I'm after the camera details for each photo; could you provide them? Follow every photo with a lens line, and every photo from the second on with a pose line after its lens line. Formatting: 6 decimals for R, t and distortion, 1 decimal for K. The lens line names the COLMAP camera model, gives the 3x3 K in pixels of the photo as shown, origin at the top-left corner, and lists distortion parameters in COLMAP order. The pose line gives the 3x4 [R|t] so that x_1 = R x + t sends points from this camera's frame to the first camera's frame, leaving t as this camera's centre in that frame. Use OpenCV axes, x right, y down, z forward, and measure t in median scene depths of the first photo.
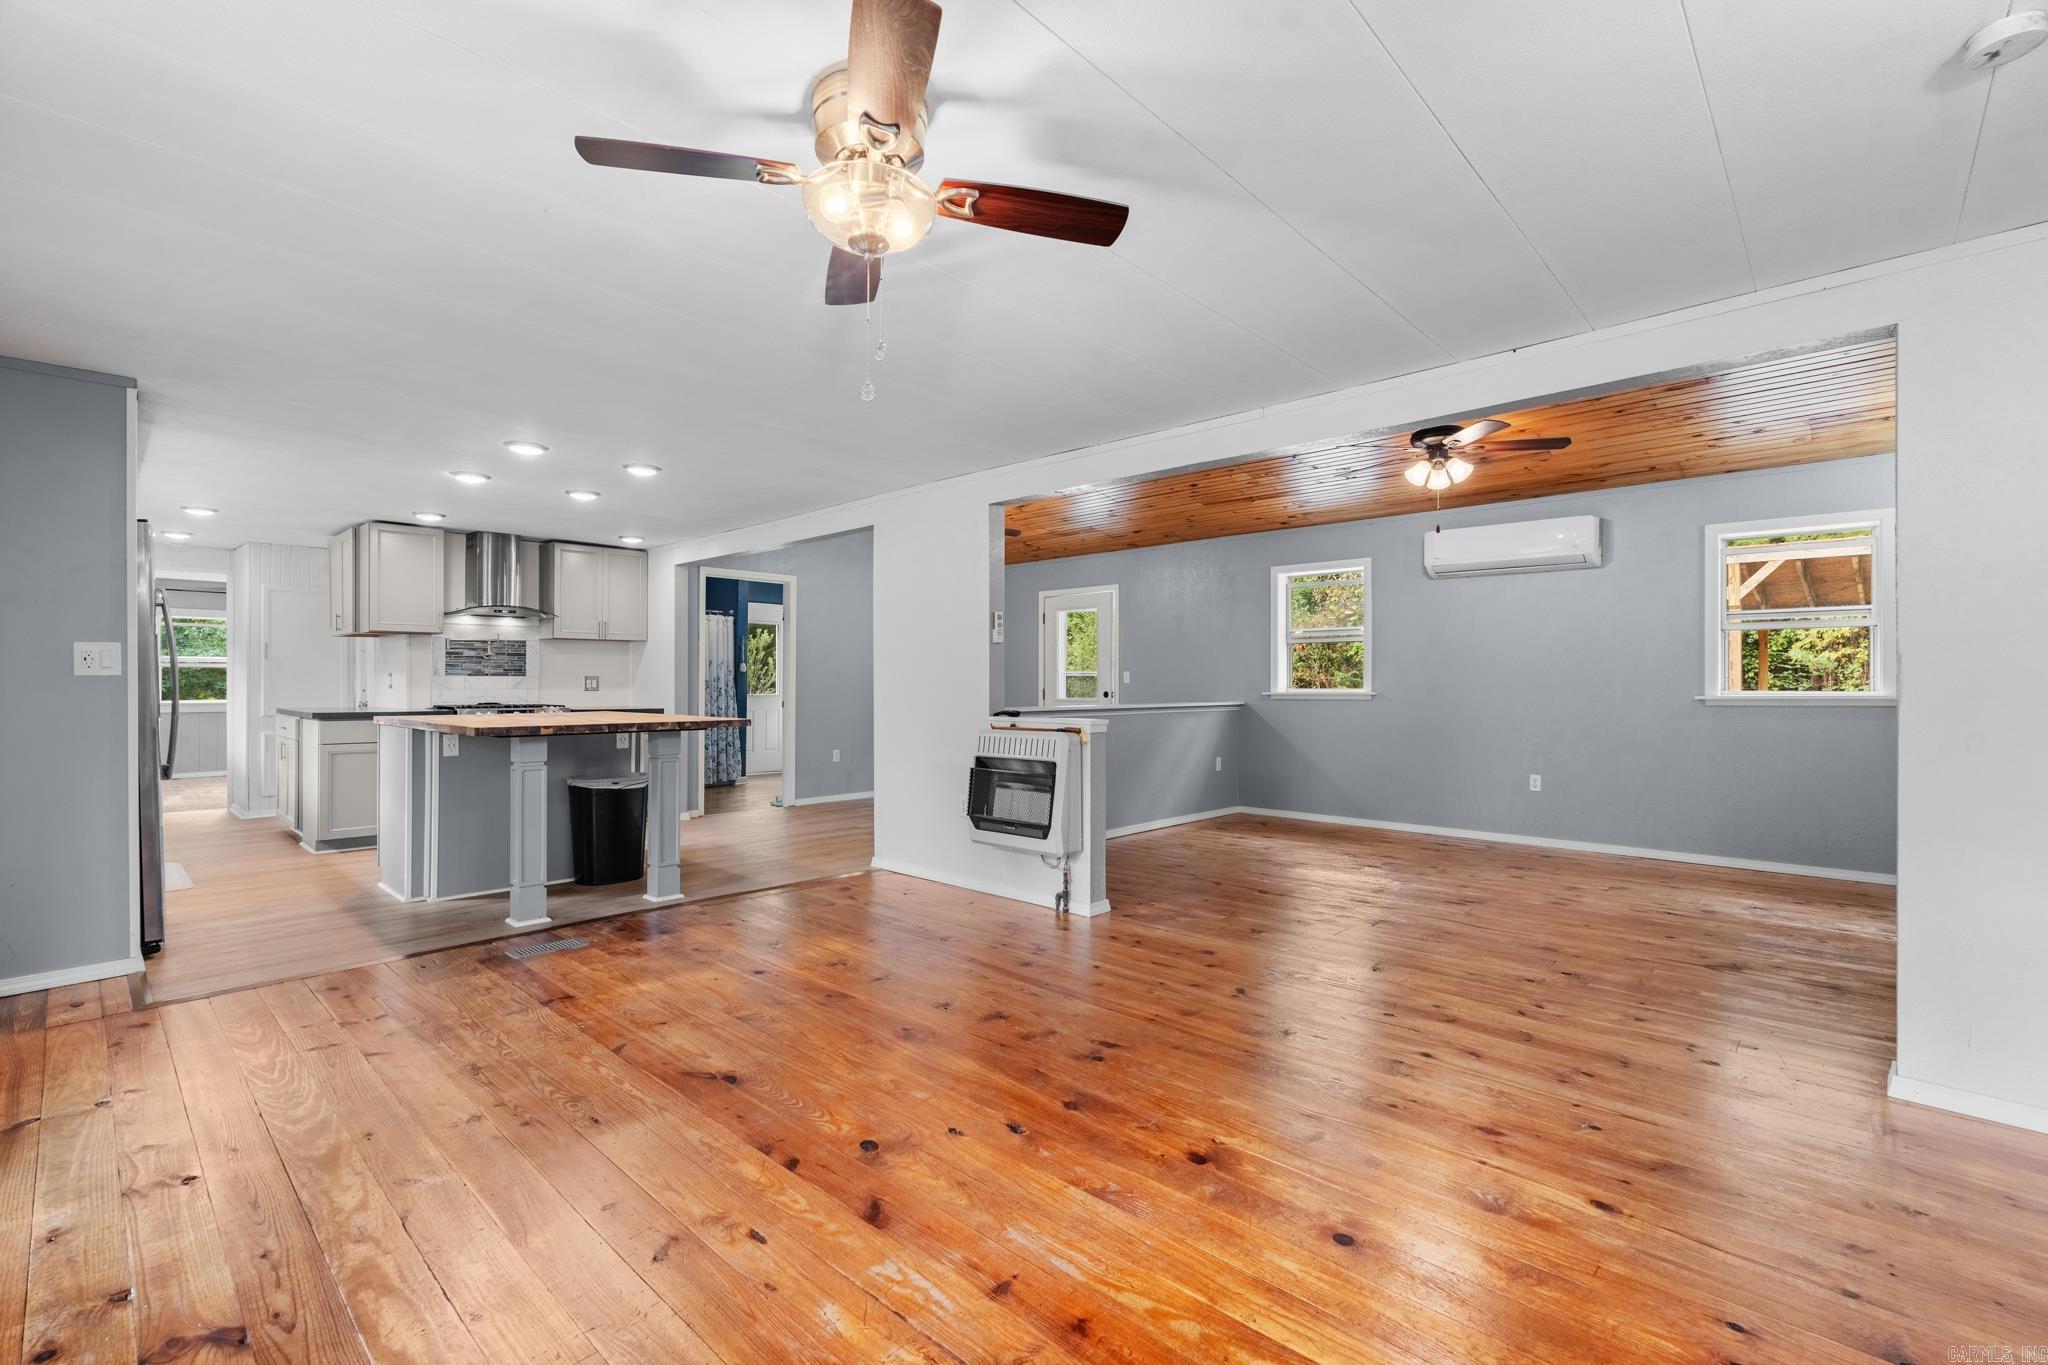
lens RADIAL K [[903.8, 0, 1023.9], [0, 903.8, 682.3], [0, 0, 1]] dist [-0.005025, -0.000619]
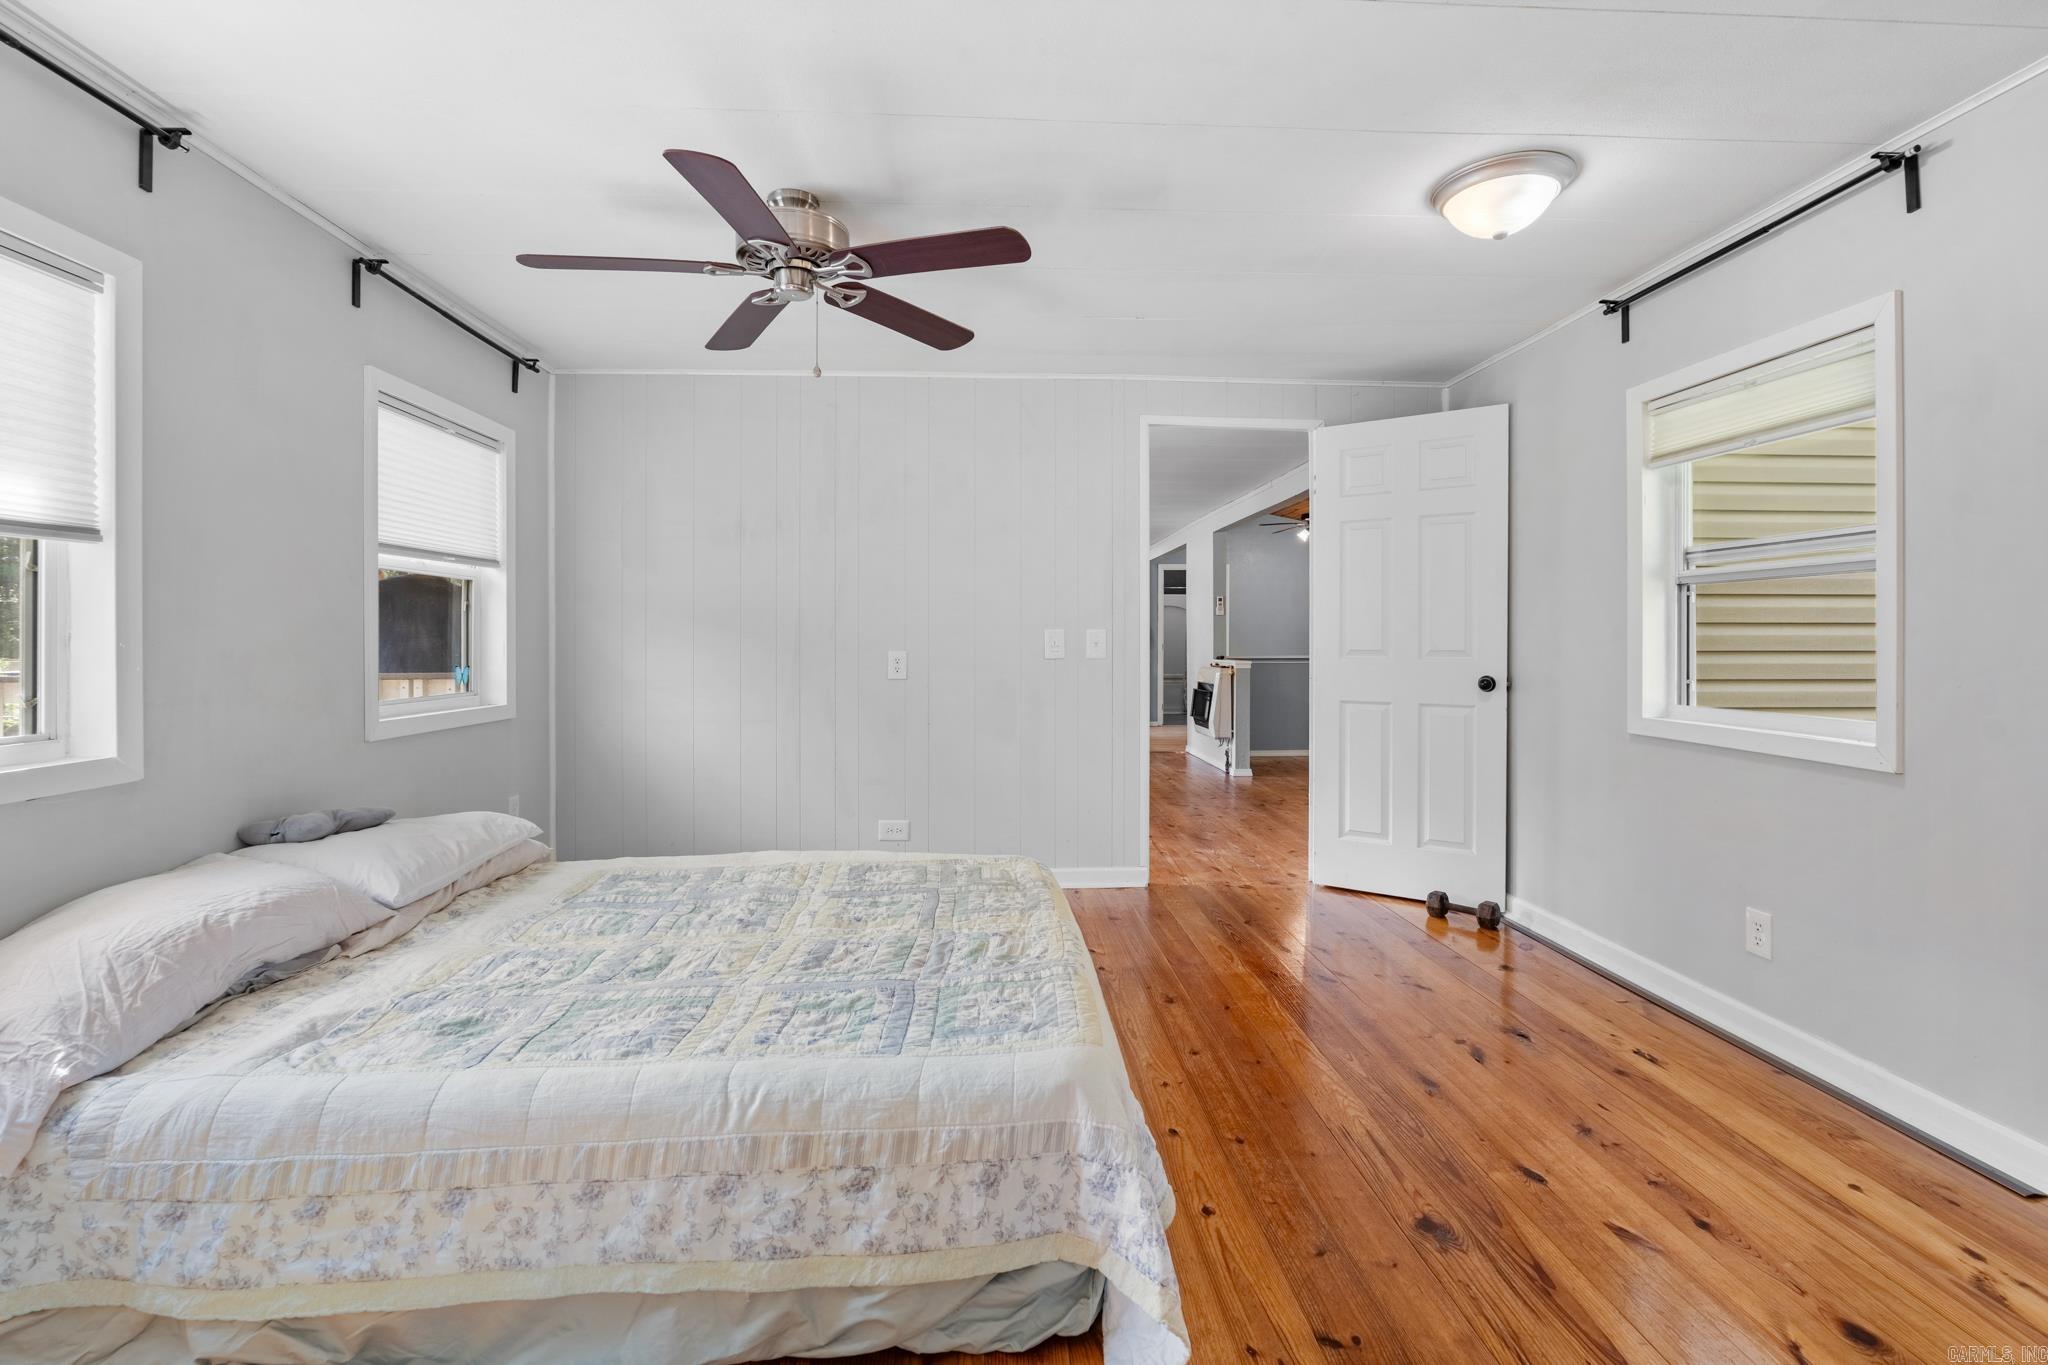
lens RADIAL K [[921.1, 0, 1019.3], [0, 921.1, 681.2], [0, 0, 1]] dist [-0.004056, 0.000227]
pose [[0.720868, 0.027590, -0.692523, 0.917848], [0.003872, 0.999031, 0.043832, 0.002175], [0.693062, -0.034278, 0.720063, -0.494652]]
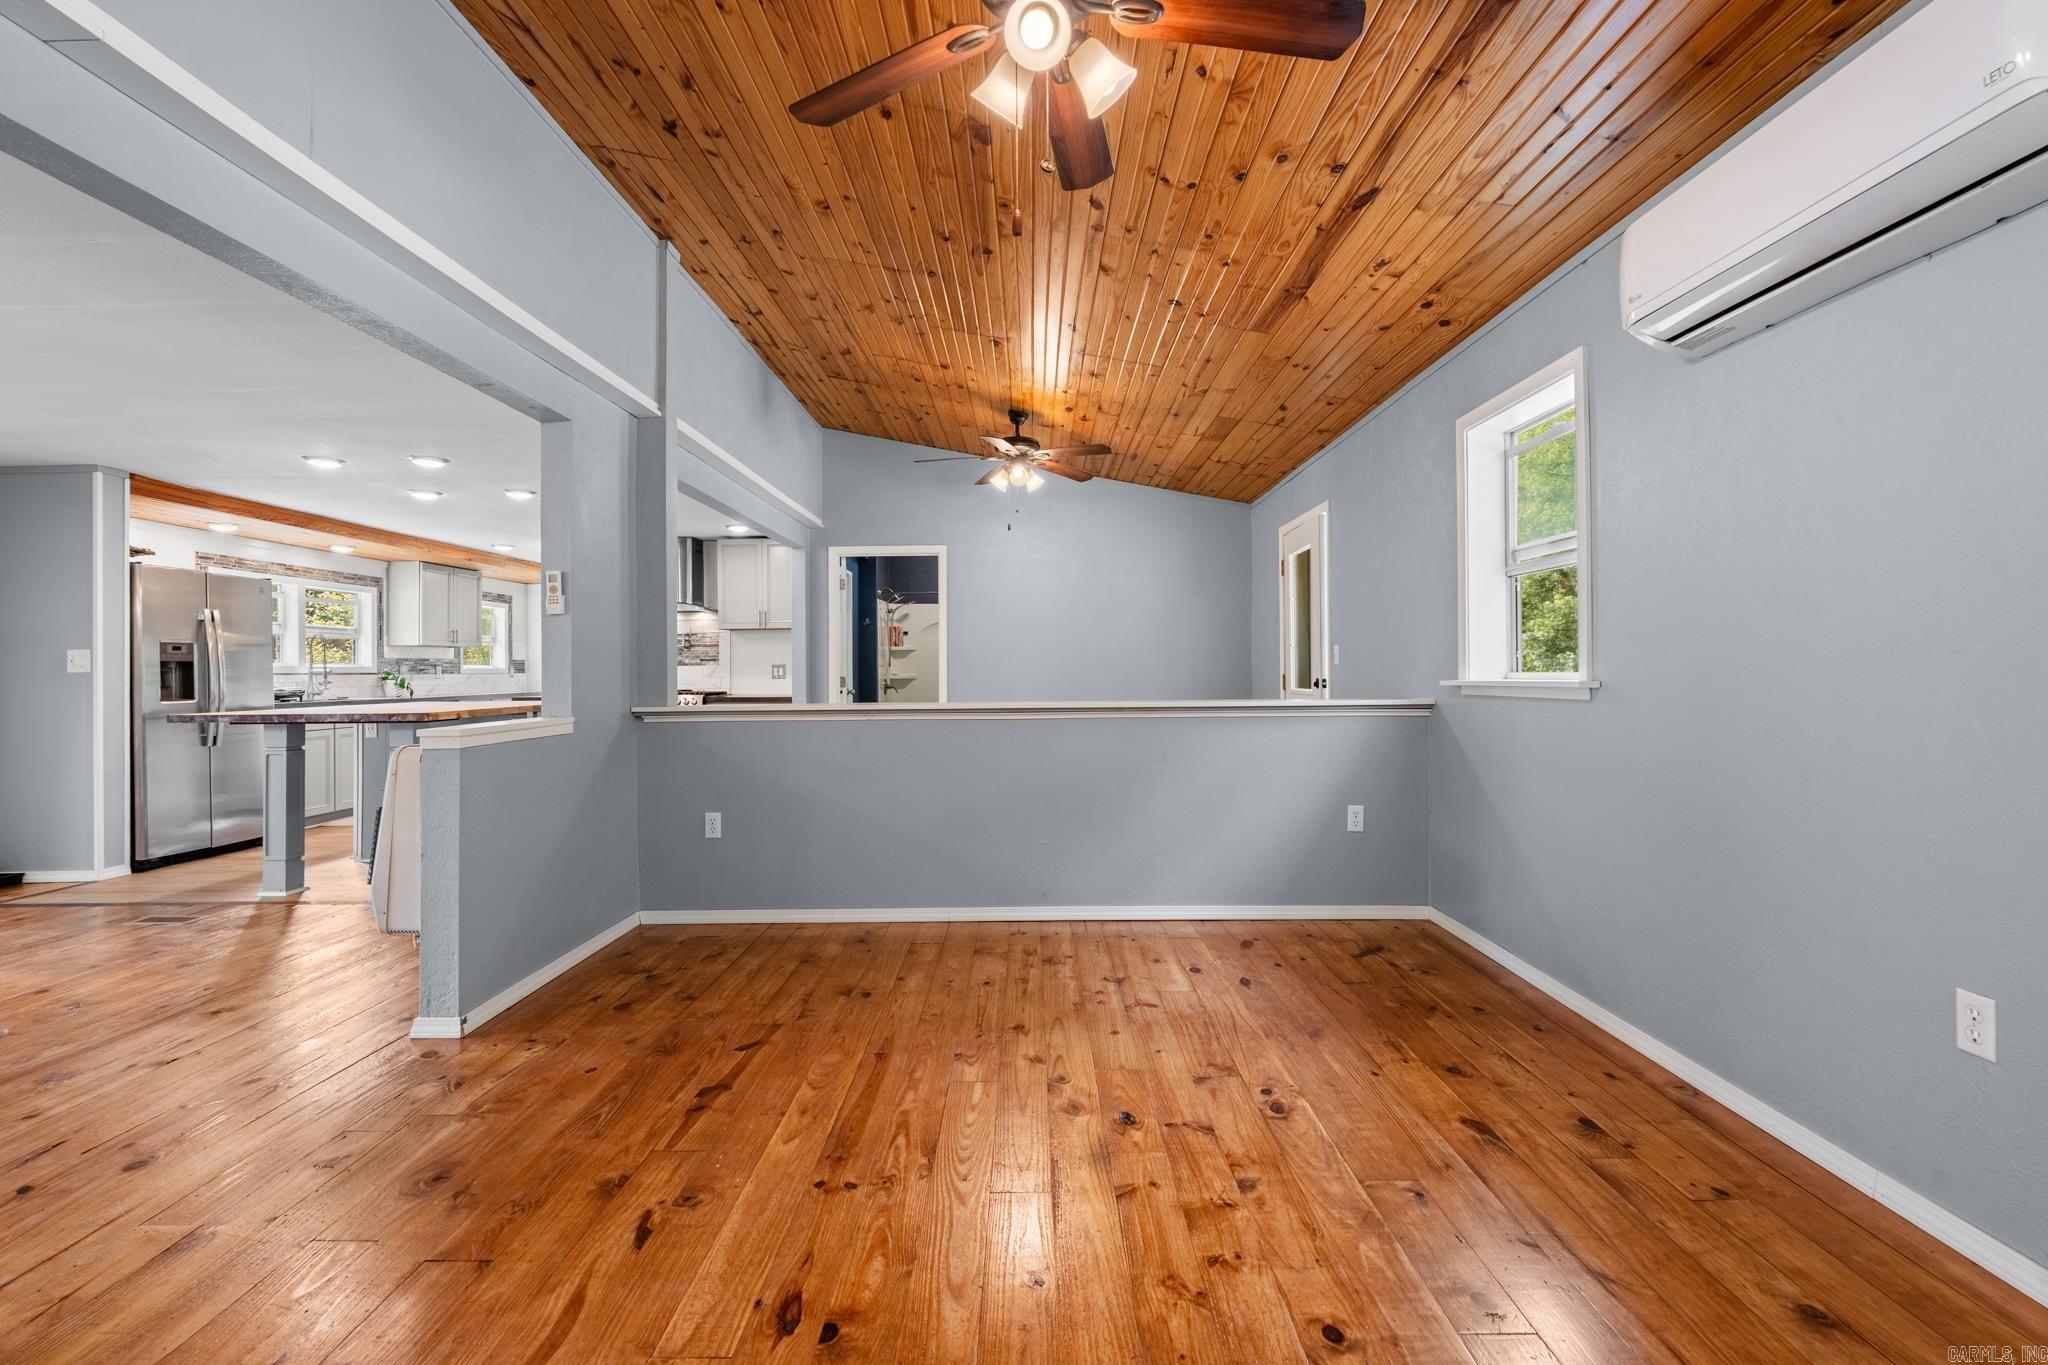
lens RADIAL K [[915.1, 0, 1014.5], [0, 915.1, 655.8], [0, 0, 1]] dist [-0.003897, -0.000131]
pose [[0.668318, -0.019174, -0.743628, 0.784722], [0.012220, 0.999816, -0.014796, 0.004003], [0.743775, 0.000801, 0.668429, 0.824159]]
